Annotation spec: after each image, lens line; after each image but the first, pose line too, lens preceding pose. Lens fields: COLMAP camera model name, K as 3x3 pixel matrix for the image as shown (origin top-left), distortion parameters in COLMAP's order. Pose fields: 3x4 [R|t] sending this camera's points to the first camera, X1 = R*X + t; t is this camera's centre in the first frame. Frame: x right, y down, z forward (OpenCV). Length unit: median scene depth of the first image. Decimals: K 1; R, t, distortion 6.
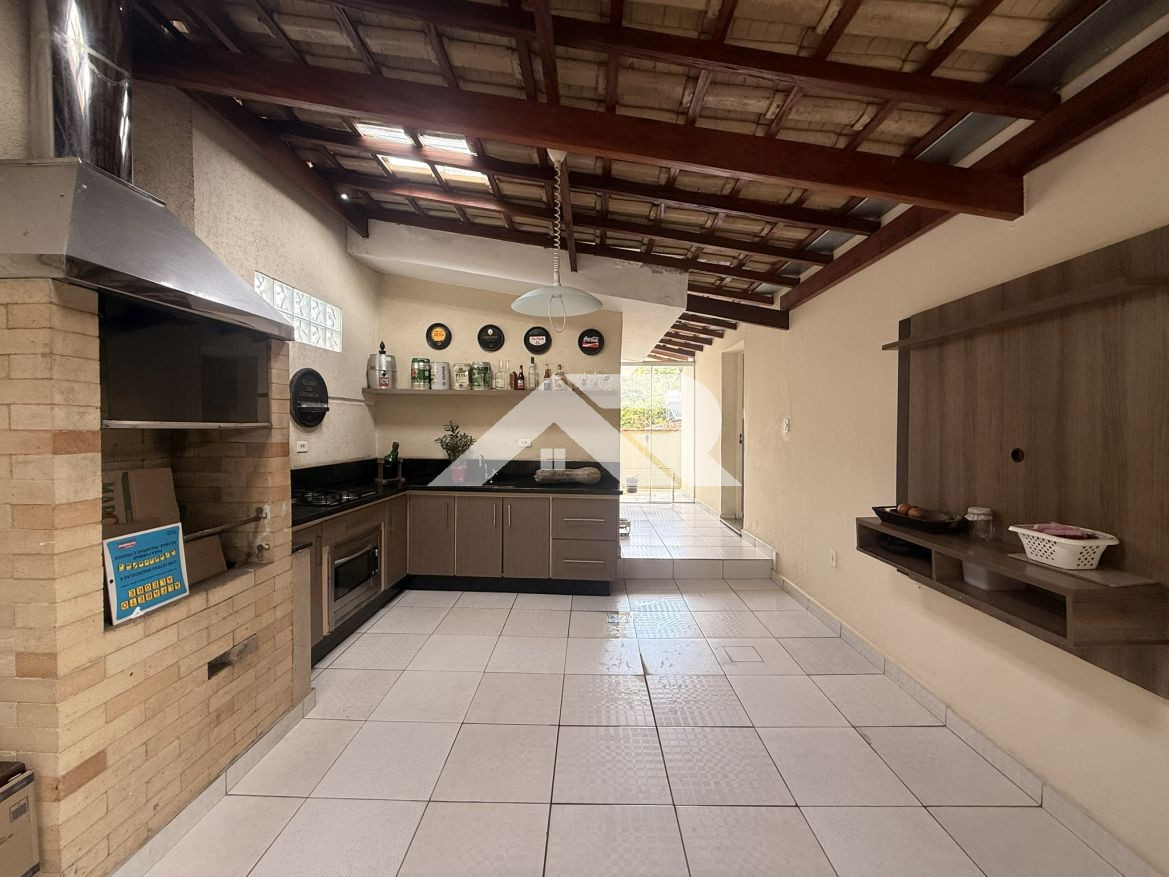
lens RADIAL K [[467.4, 0, 586.3], [0, 467.4, 434.1], [0, 0, 1]] dist [-0.002751, 0.001191]
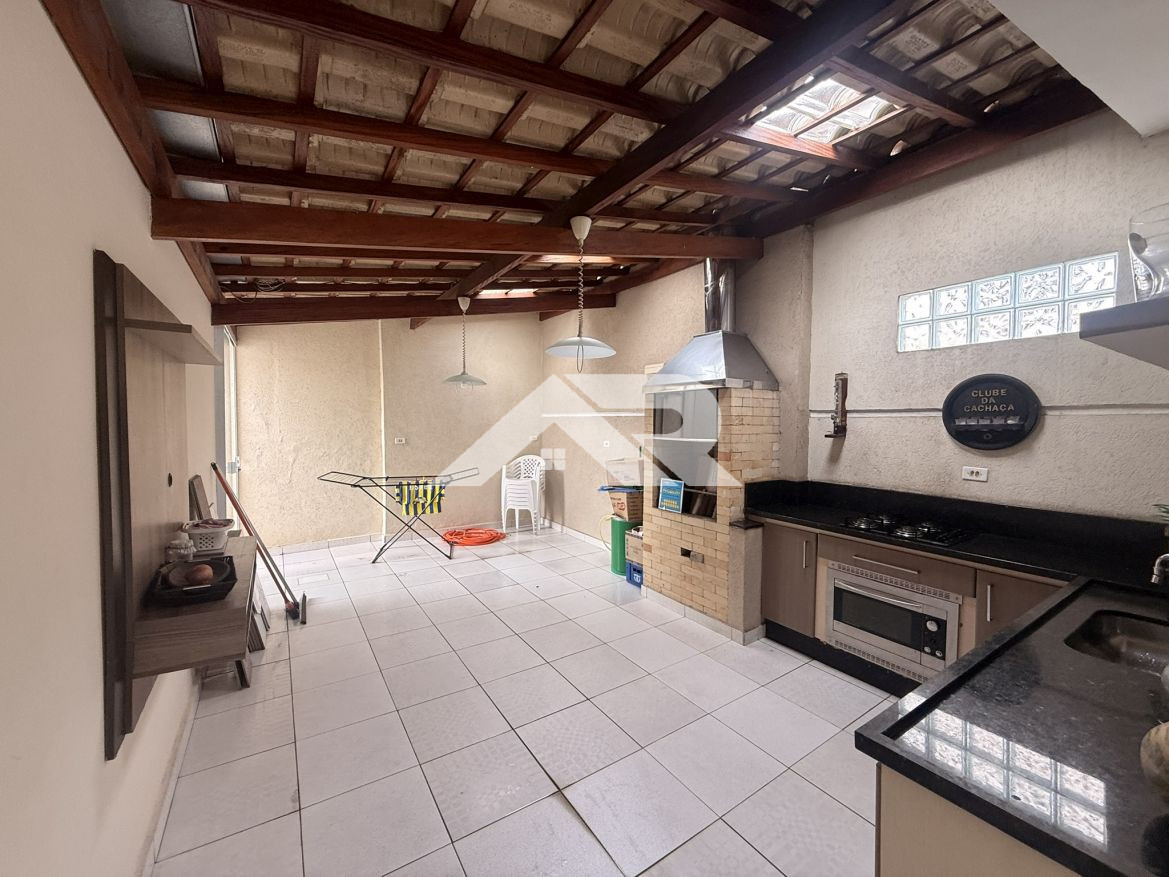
lens RADIAL K [[467.4, 0, 586.2], [0, 467.4, 438.2], [0, 0, 1]] dist [-0.002751, 0.001191]
pose [[-0.830933, 0.009239, -0.556296, 0.649978], [-0.019713, 0.998745, 0.046032, -0.096280], [0.556023, 0.049216, -0.829709, 2.130439]]
